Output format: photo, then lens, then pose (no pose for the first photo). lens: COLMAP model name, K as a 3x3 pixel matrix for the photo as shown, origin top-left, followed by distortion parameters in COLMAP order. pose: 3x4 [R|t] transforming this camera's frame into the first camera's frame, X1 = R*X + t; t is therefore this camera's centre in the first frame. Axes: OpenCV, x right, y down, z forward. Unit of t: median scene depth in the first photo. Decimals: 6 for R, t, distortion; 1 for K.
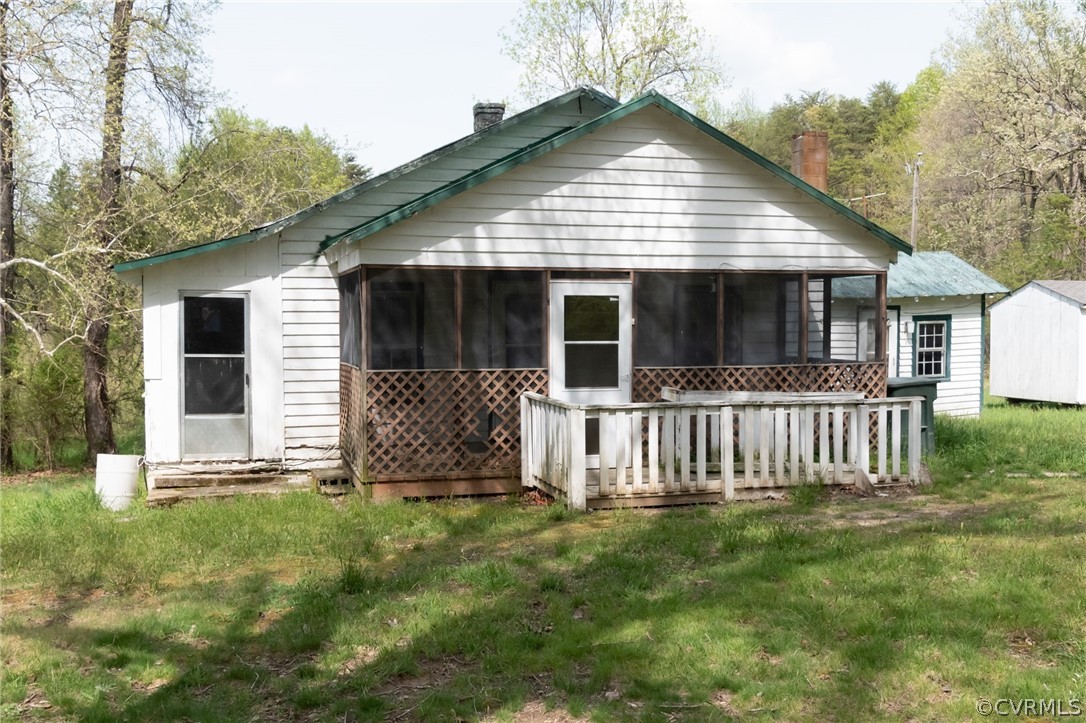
lens RADIAL K [[1028.5, 0, 544.9], [0, 1028.5, 278.9], [0, 0, 1]] dist [-0.018109, 0.000000]
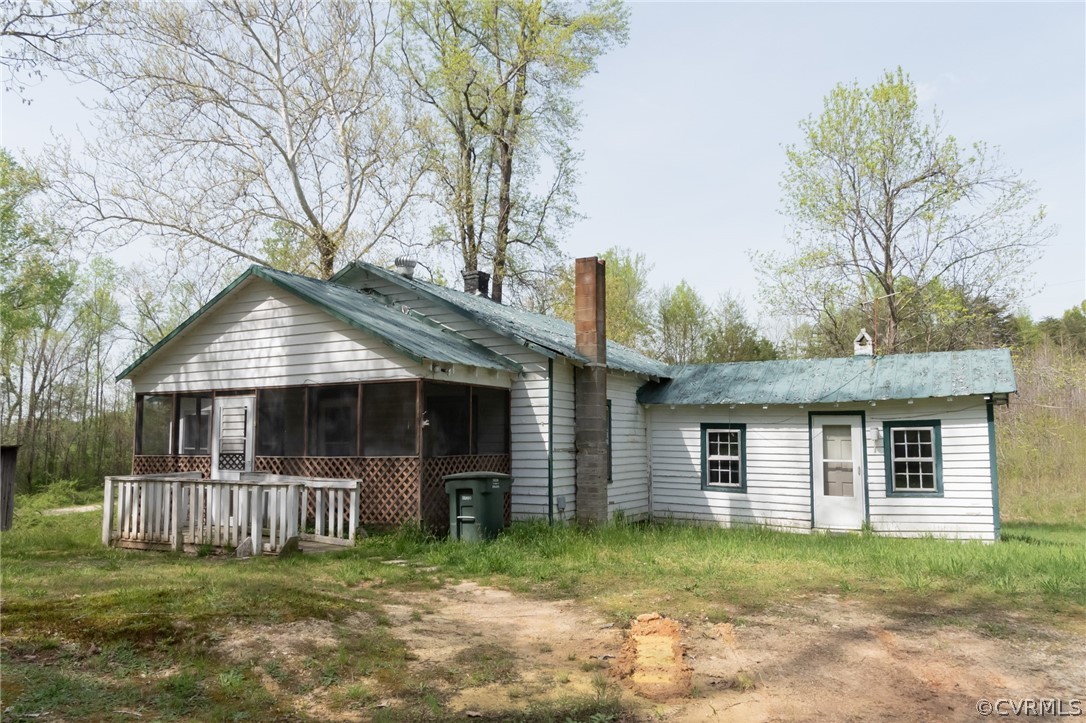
lens RADIAL K [[782.9, 0, 560.0], [0, 782.9, 313.3], [0, 0, 1]] dist [0.057383, 0.001790]
pose [[0.706600, -0.114591, -0.698273, 1.175850], [0.027600, 0.990513, -0.134620, 0.048551], [0.707075, 0.075850, 0.703059, 0.508616]]
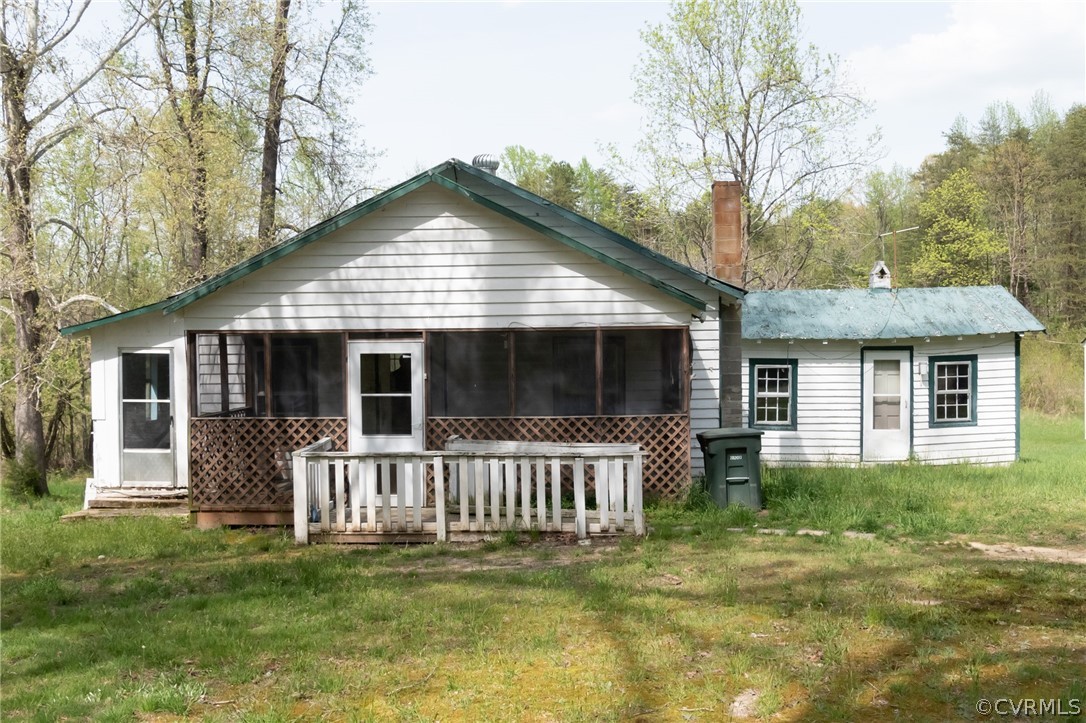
lens RADIAL K [[1028.5, 0, 550.4], [0, 1028.5, 272.9], [0, 0, 1]] dist [-0.018109, 0.000000]
pose [[0.954414, -0.027053, -0.297257, 0.547817], [0.018829, 0.999358, -0.030496, -0.034194], [0.297891, 0.023508, 0.954310, -0.030946]]
